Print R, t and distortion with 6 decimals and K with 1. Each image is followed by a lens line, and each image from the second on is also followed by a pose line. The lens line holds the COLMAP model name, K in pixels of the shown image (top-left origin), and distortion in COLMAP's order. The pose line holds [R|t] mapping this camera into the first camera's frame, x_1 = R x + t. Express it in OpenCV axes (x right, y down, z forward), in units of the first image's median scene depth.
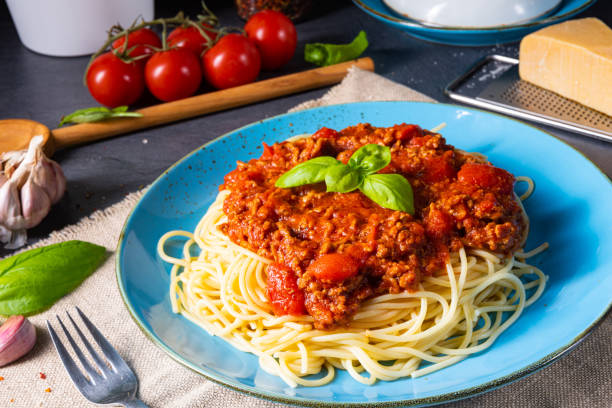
lens RADIAL K [[1057.5, 0, 306.0], [0, 1057.5, 204.0], [0, 0, 1]] dist [0.003794, 0.111187]
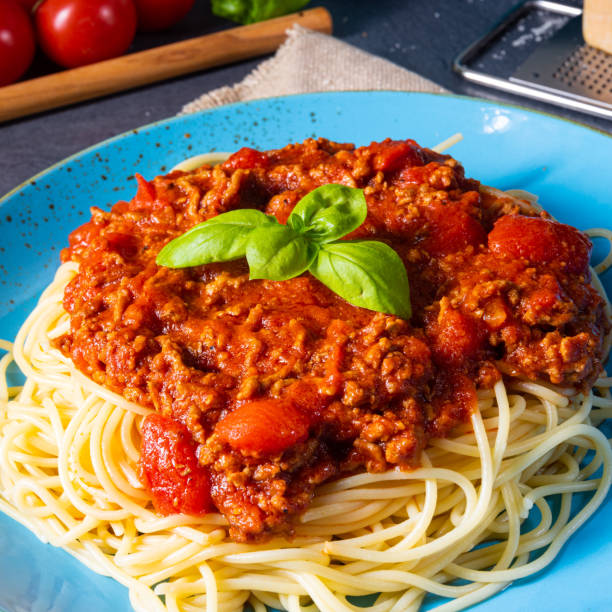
lens RADIAL K [[1563.6, 0, 218.4], [0, 1563.6, 306.1], [0, 0, 1]] dist [-0.082813, 0.338629]
pose [[0.999879, -0.013732, -0.007369, 0.009212], [0.014228, 0.997291, 0.072164, -0.055375], [0.006358, -0.072260, 0.997366, 0.197296]]
